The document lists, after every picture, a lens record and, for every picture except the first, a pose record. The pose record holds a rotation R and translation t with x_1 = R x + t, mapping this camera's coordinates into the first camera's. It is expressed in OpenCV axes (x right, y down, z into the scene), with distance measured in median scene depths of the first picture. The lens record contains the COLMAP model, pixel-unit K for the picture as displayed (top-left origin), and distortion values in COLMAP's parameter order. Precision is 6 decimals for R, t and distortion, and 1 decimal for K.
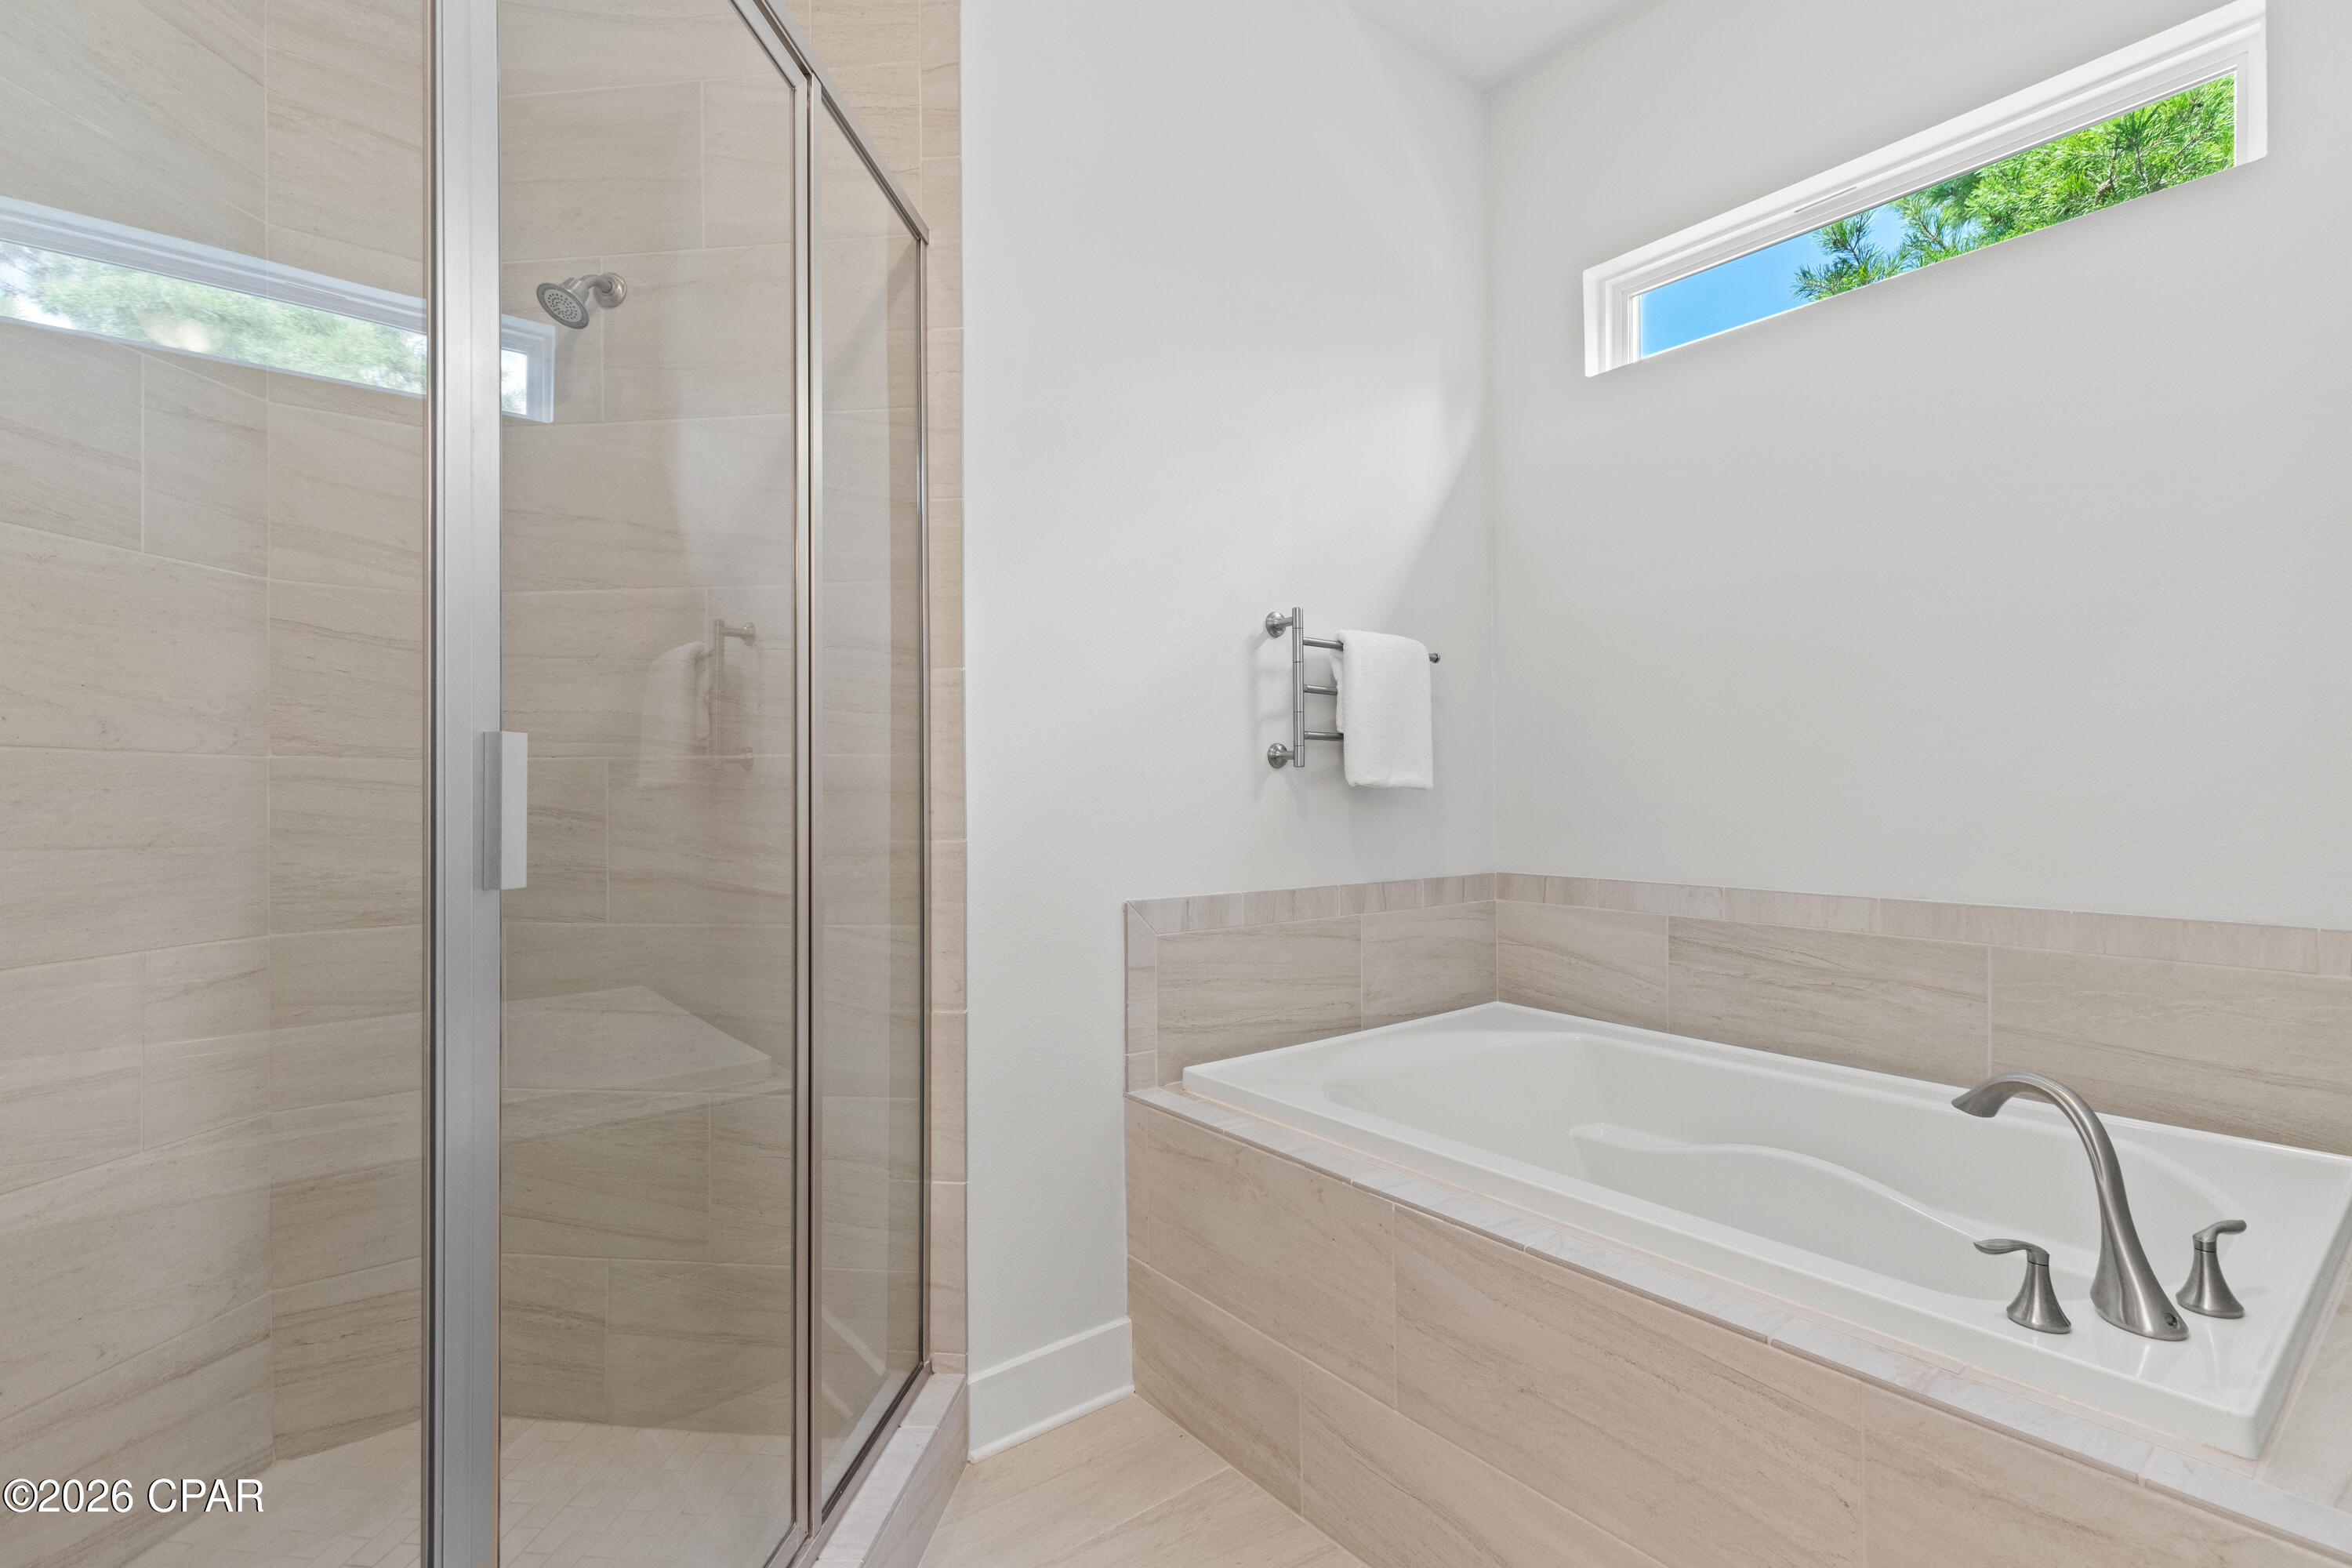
lens RADIAL K [[1074.5, 0, 1173.9], [0, 1074.5, 786.1], [0, 0, 1]] dist [-0.000441, -0.000093]
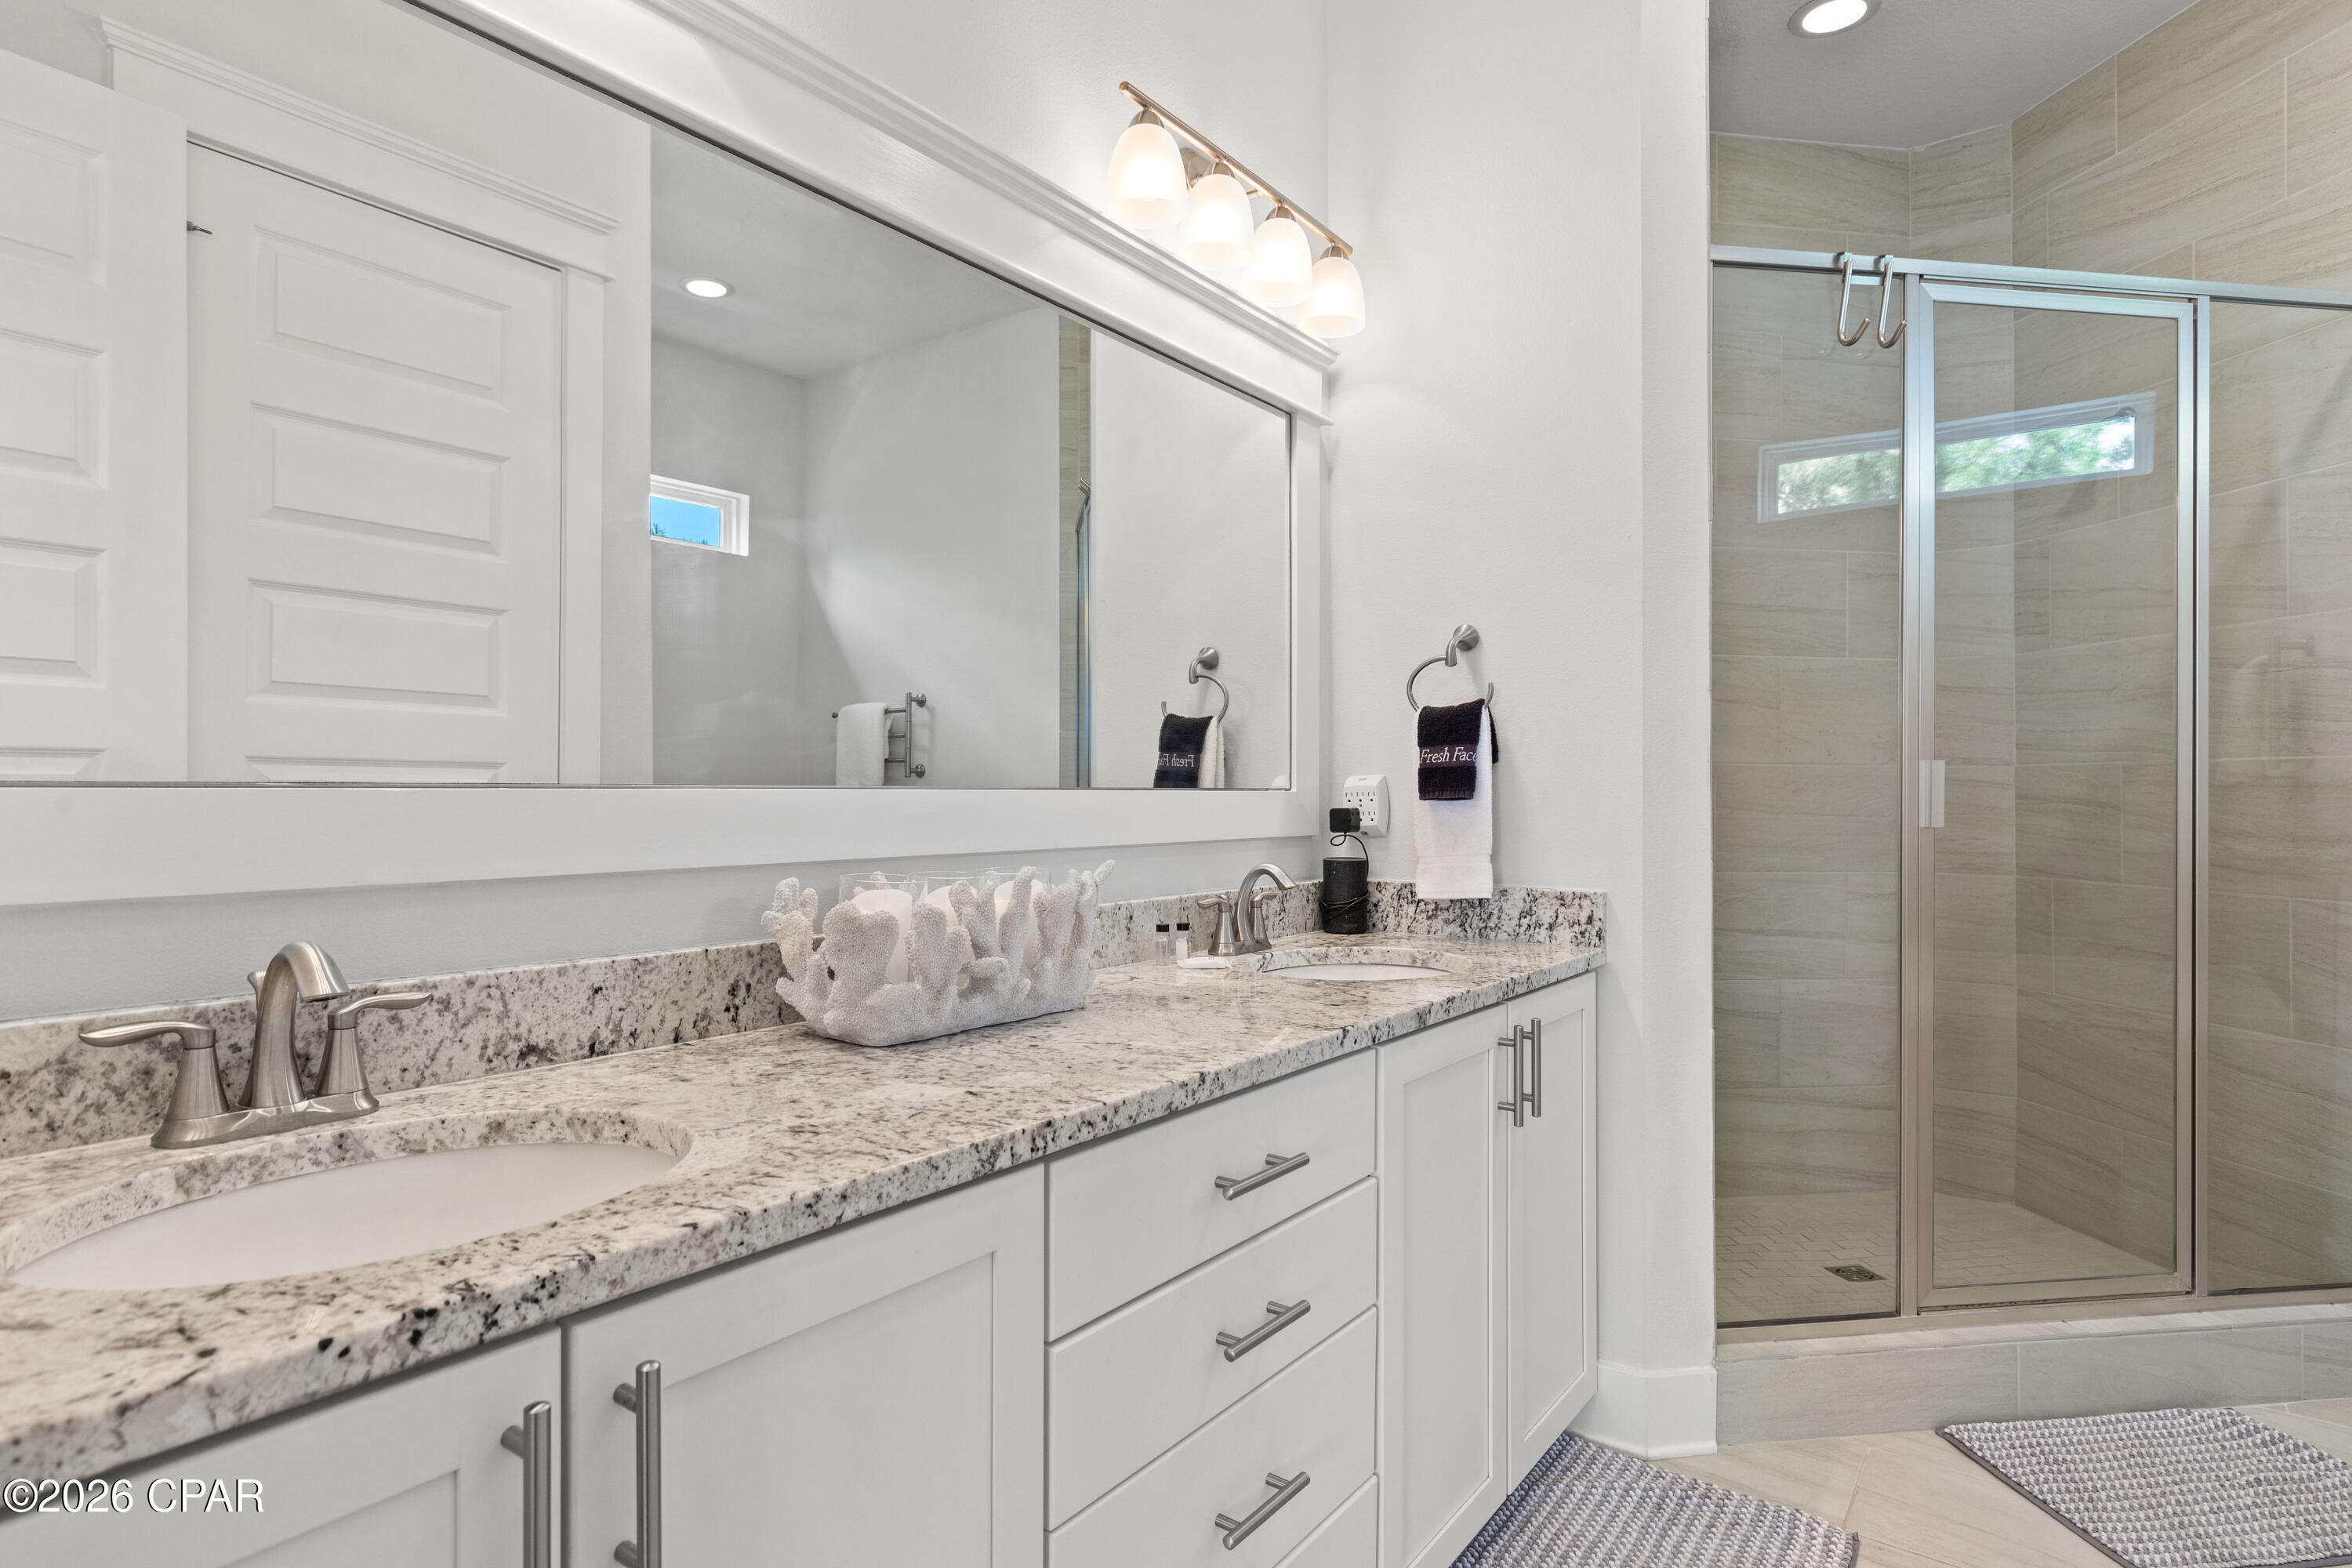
lens RADIAL K [[1246.1, 0, 1175.3], [0, 1246.1, 785.9], [0, 0, 1]] dist [0.002018, 0.000239]
pose [[0.255714, 0.001183, -0.966752, 0.707854], [0.001834, 0.999997, 0.001709, -0.001688], [0.966751, -0.002210, 0.255711, -0.577275]]
